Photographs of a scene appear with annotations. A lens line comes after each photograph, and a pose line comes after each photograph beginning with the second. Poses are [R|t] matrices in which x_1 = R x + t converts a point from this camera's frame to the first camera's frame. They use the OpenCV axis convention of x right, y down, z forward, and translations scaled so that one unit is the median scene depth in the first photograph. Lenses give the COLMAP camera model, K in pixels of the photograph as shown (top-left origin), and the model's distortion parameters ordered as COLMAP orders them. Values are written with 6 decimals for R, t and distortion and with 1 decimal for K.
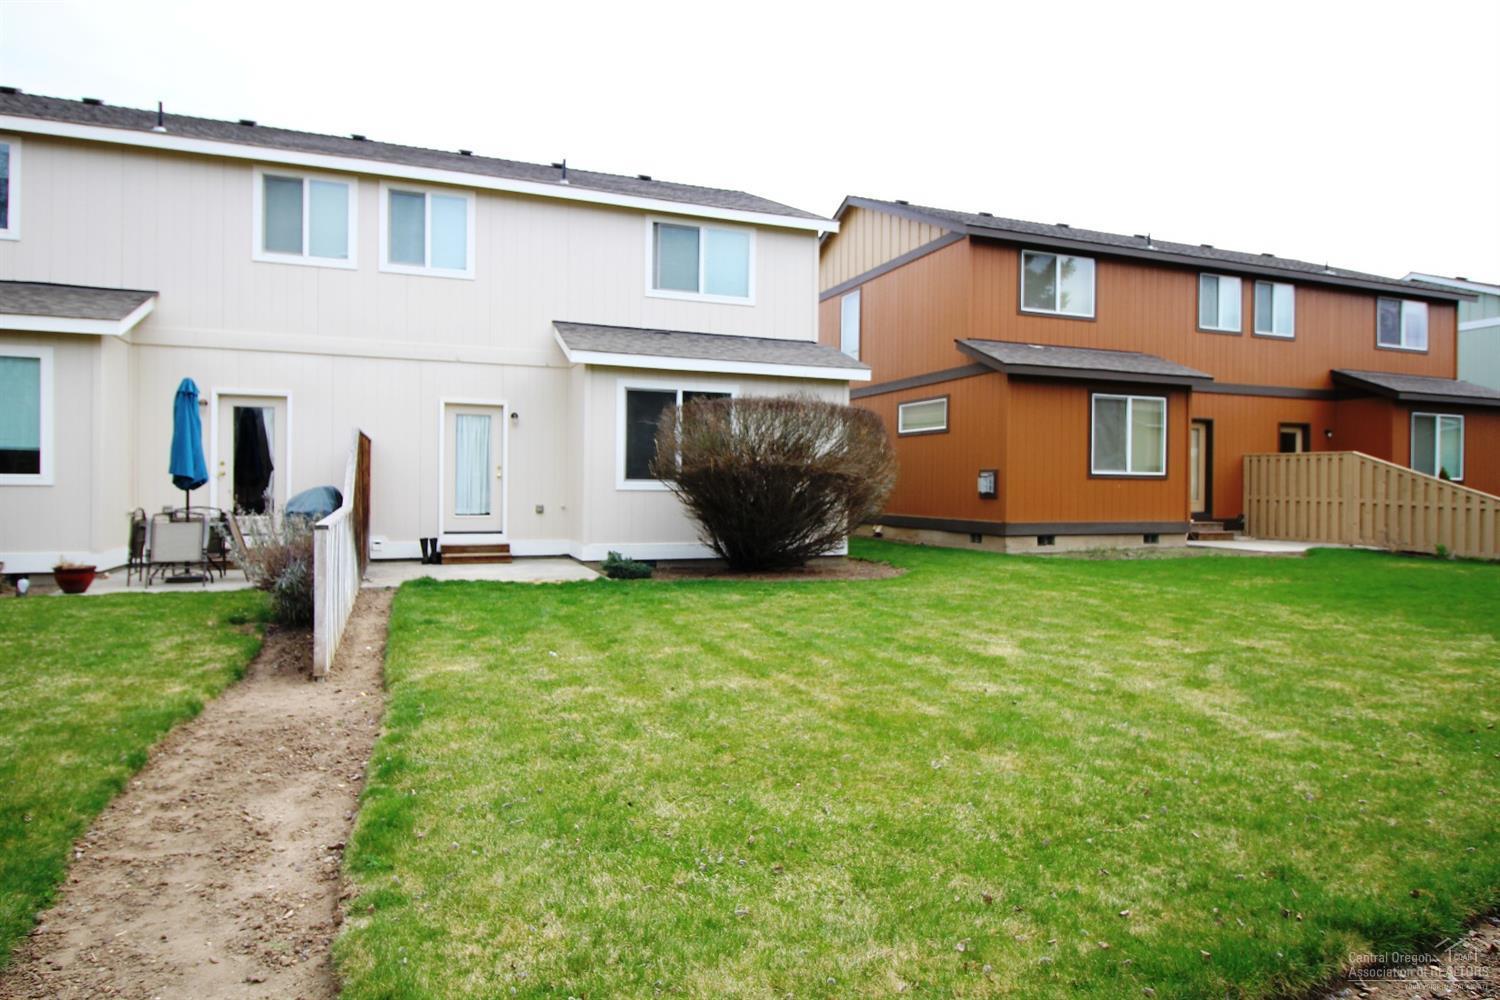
lens RADIAL K [[873.3, 0, 748.9], [0, 873.3, 493.5], [0, 0, 1]] dist [0.004313, -0.012099]
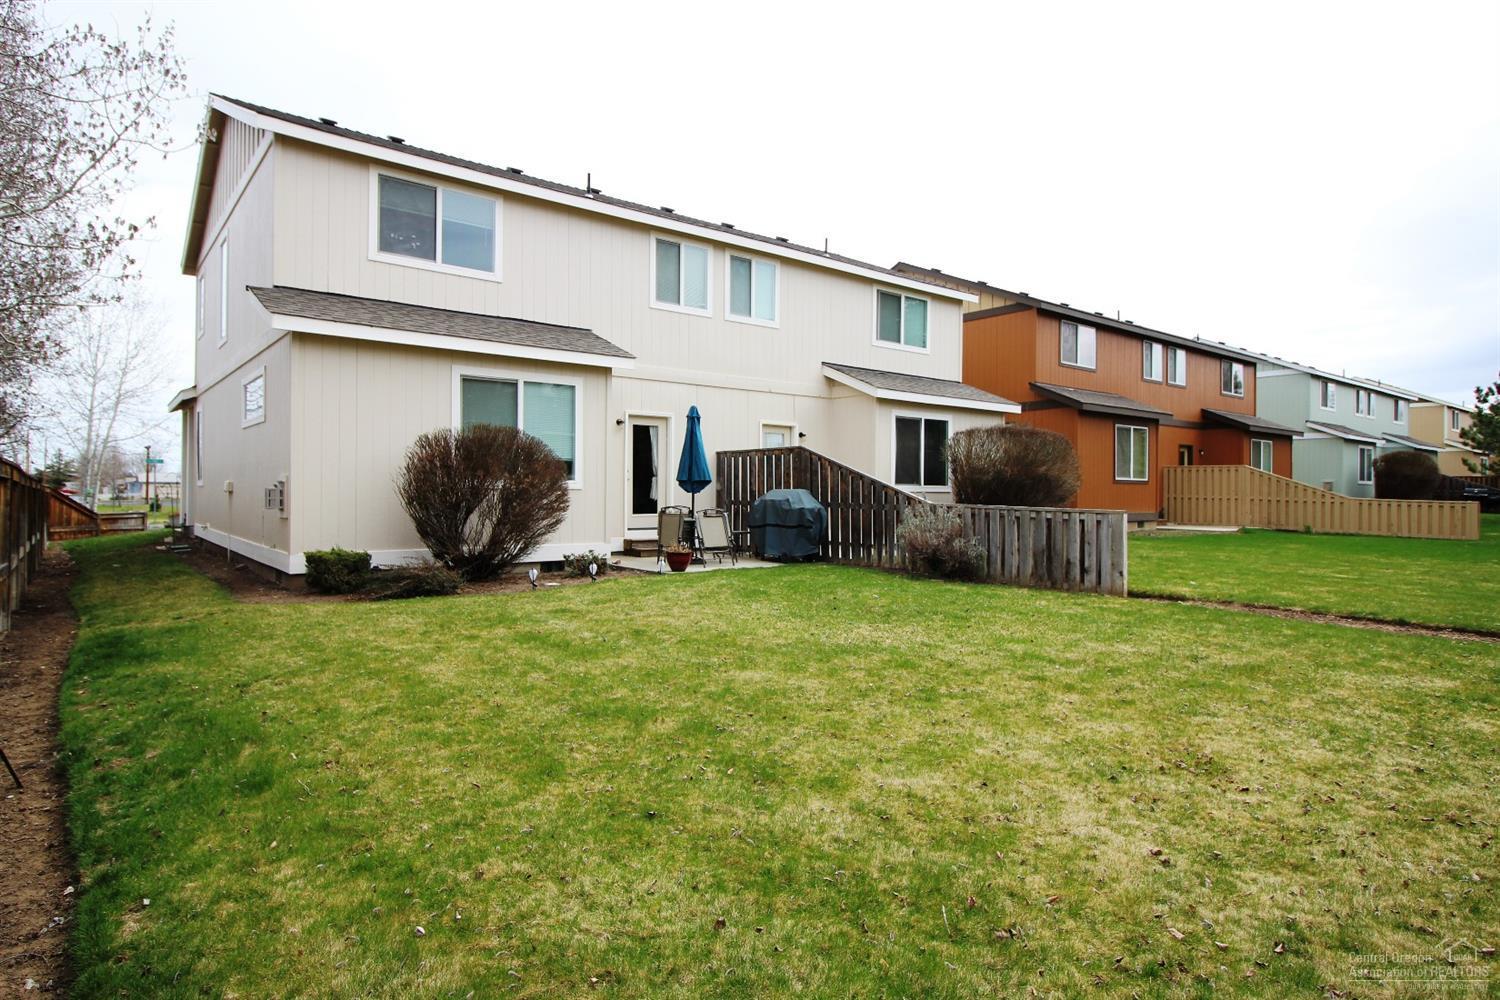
lens RADIAL K [[920.5, 0, 842.8], [0, 920.5, 494.0], [0, 0, 1]] dist [0.000108, -0.000131]
pose [[0.919933, -0.000481, 0.392075, -0.827953], [-0.001608, 0.999986, 0.004999, -0.008878], [-0.392072, -0.005230, 0.919920, -0.311602]]
